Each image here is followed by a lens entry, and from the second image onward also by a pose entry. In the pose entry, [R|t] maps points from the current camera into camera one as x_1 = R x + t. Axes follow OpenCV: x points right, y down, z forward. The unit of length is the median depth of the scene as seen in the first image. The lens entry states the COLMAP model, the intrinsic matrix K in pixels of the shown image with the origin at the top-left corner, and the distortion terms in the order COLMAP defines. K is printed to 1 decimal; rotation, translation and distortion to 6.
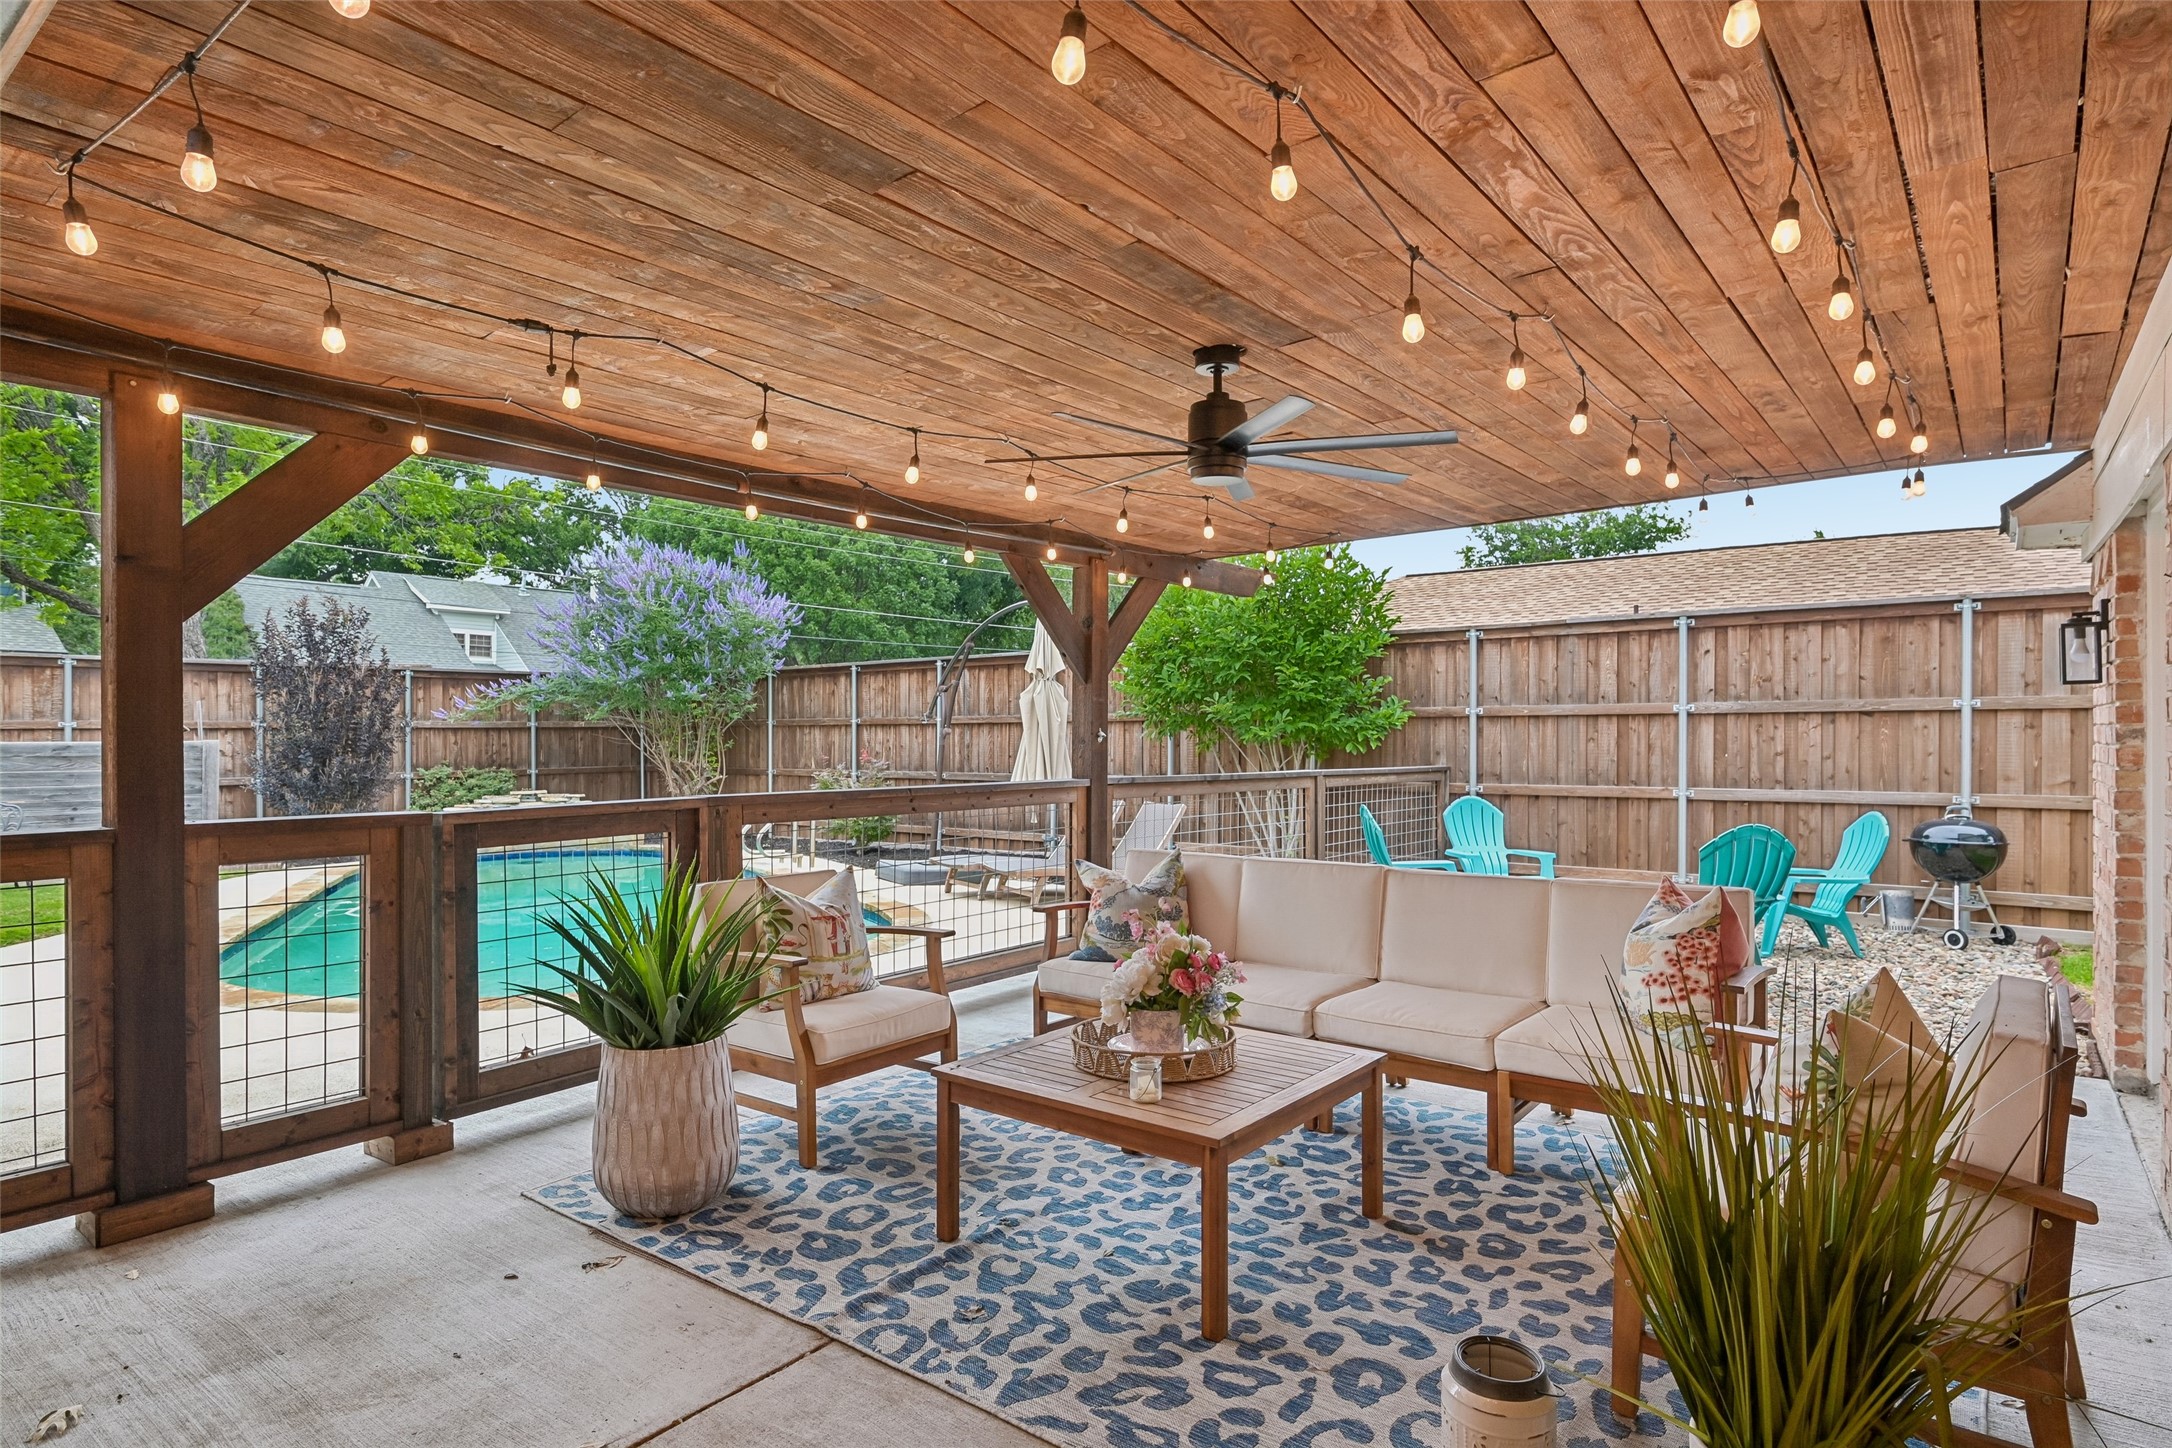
lens RADIAL K [[1170.9, 0, 1068.8], [0, 1170.9, 726.0], [0, 0, 1]] dist [0.006759, 0.000311]
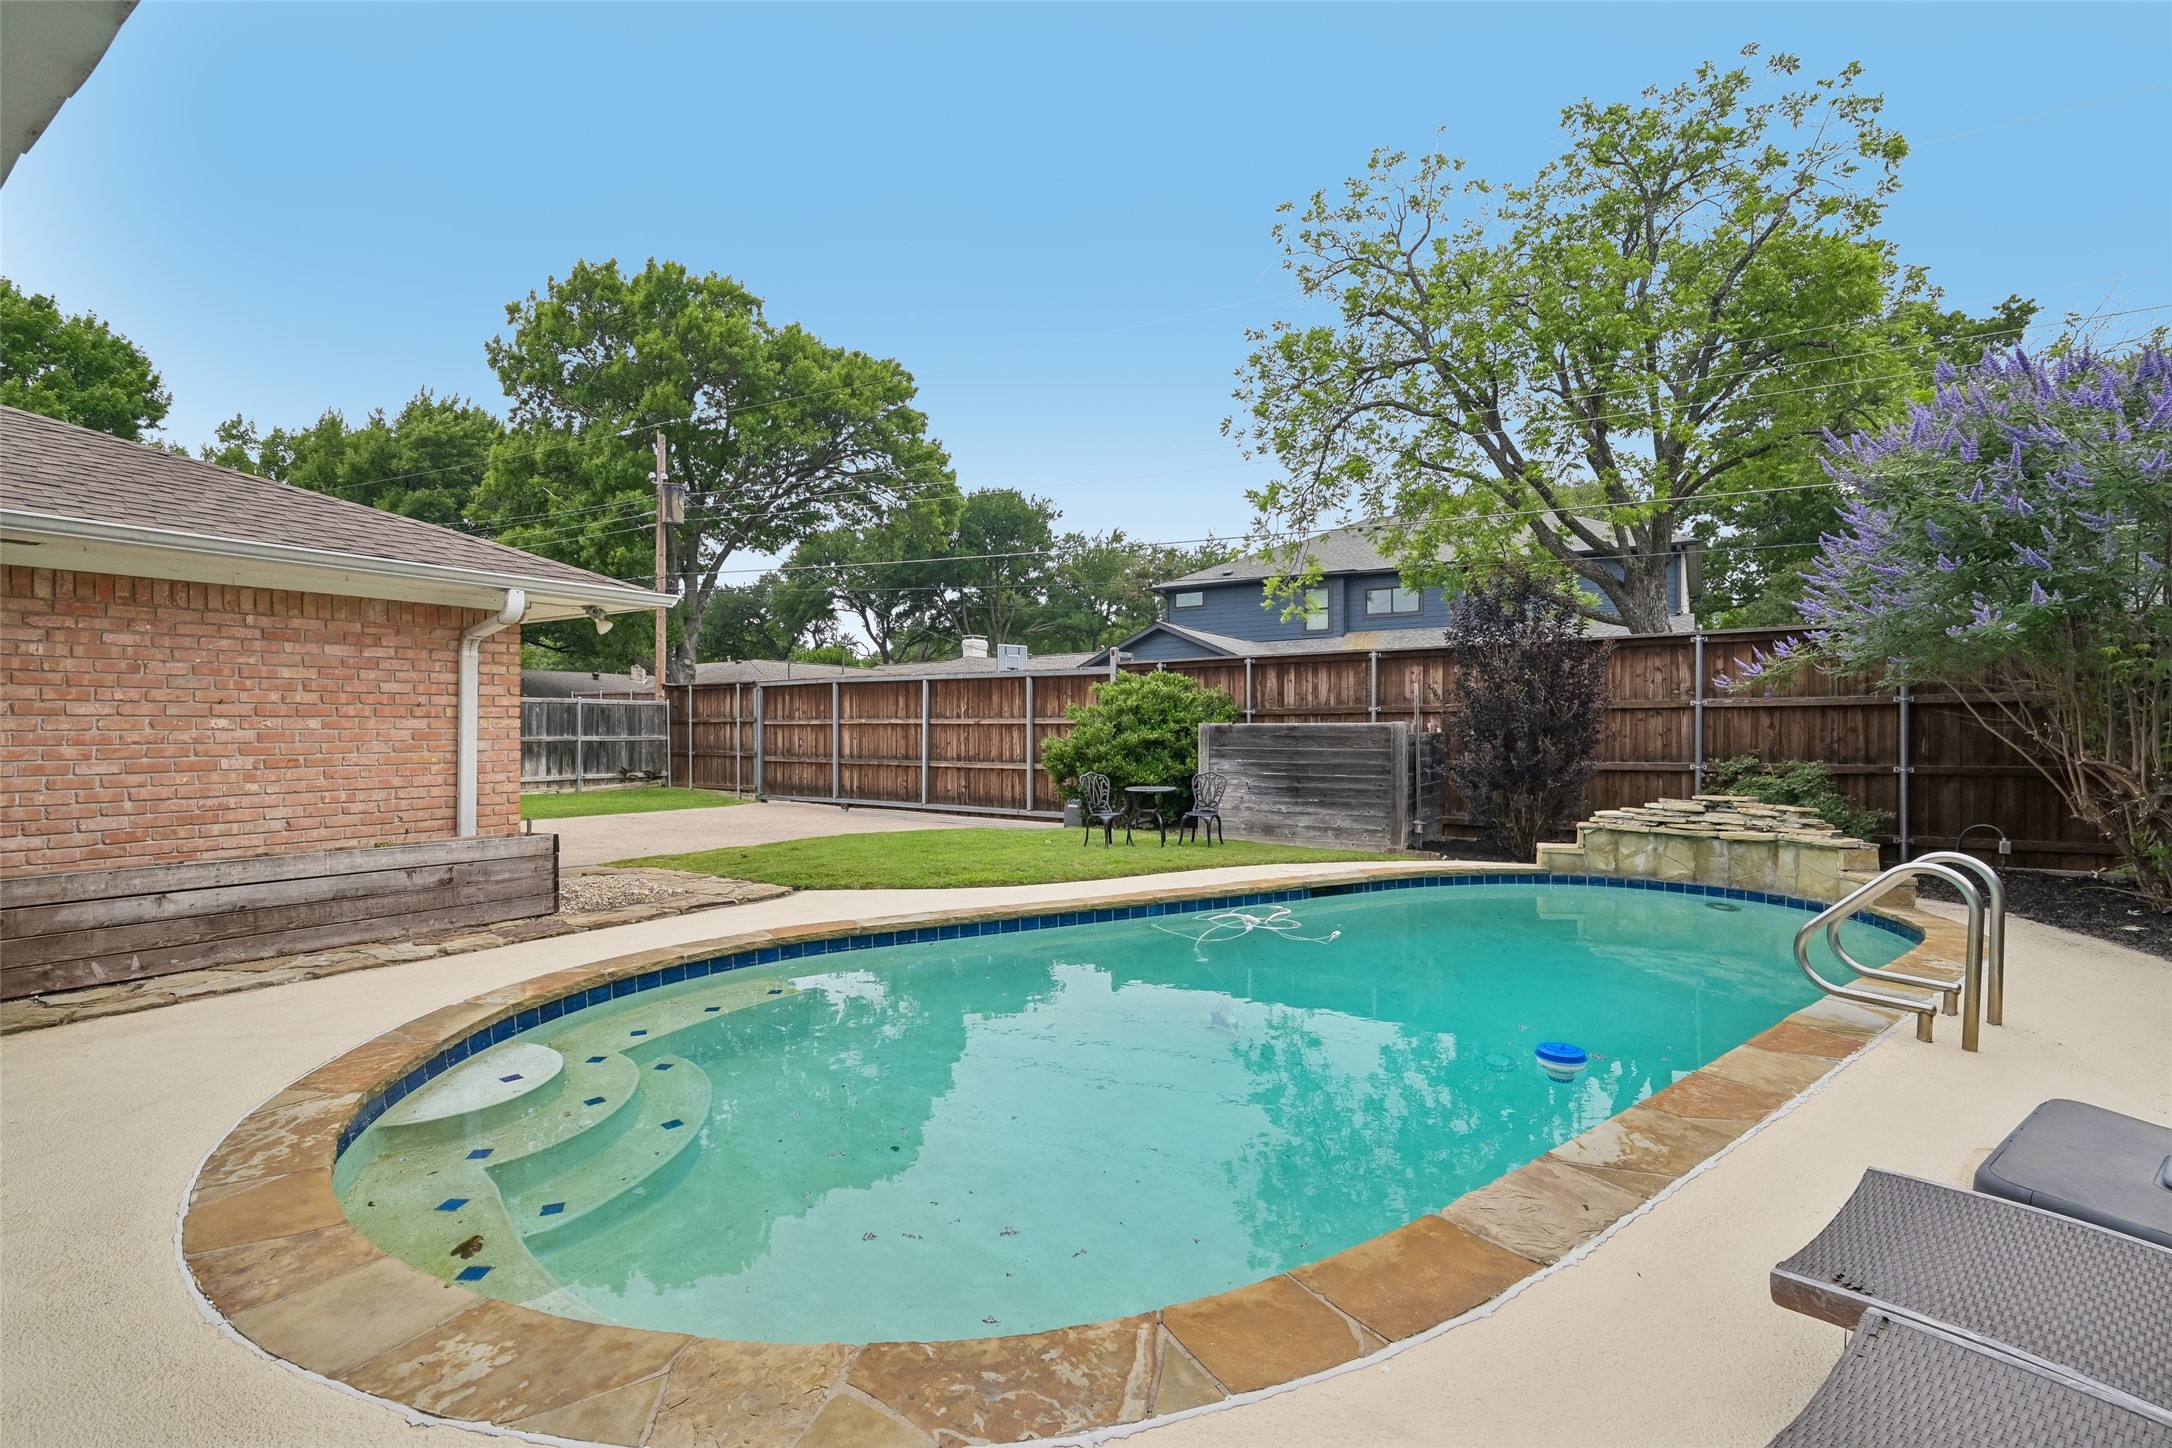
lens RADIAL K [[948.8, 0, 1084.1], [0, 948.8, 742.4], [0, 0, 1]] dist [0.008949, -0.000546]
pose [[0.091804, 0.016549, -0.995640, 0.057760], [0.008255, 0.999815, 0.017379, 0.012787], [0.995743, -0.009814, 0.091651, 0.632544]]
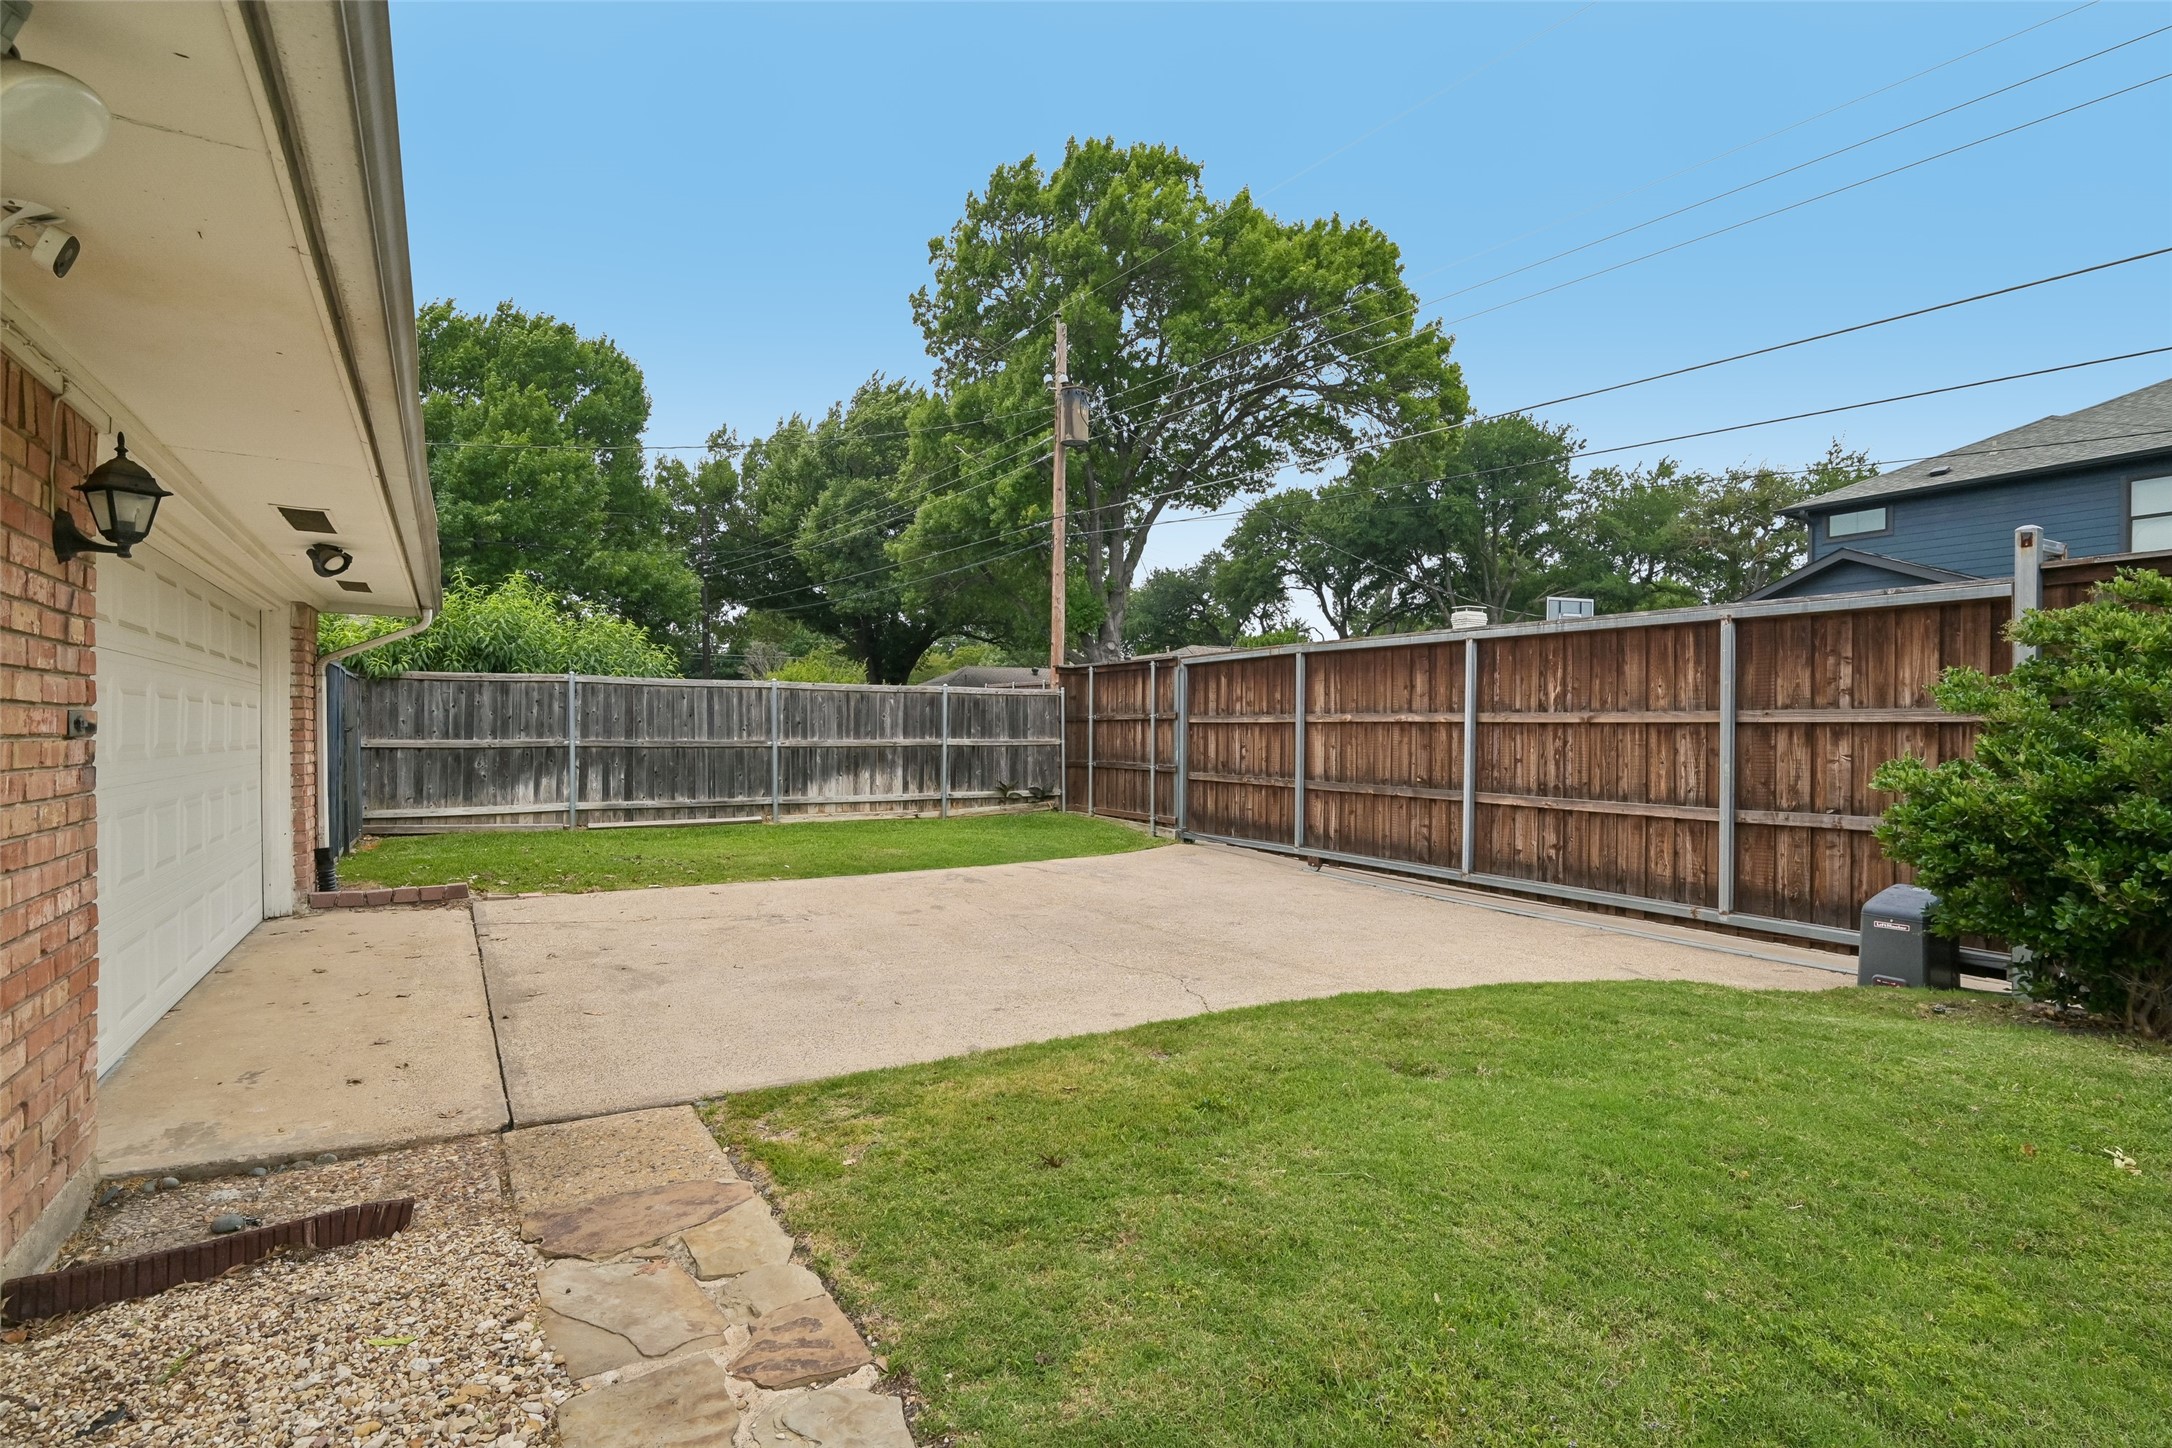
lens RADIAL K [[1024.7, 0, 1087.1], [0, 1024.7, 732.3], [0, 0, 1]] dist [0.005577, -0.000153]
pose [[-0.344335, 0.005402, -0.938831, -0.455535], [0.004293, 0.999982, 0.004179, 0.011070], [0.938837, -0.002592, -0.344352, 0.531542]]
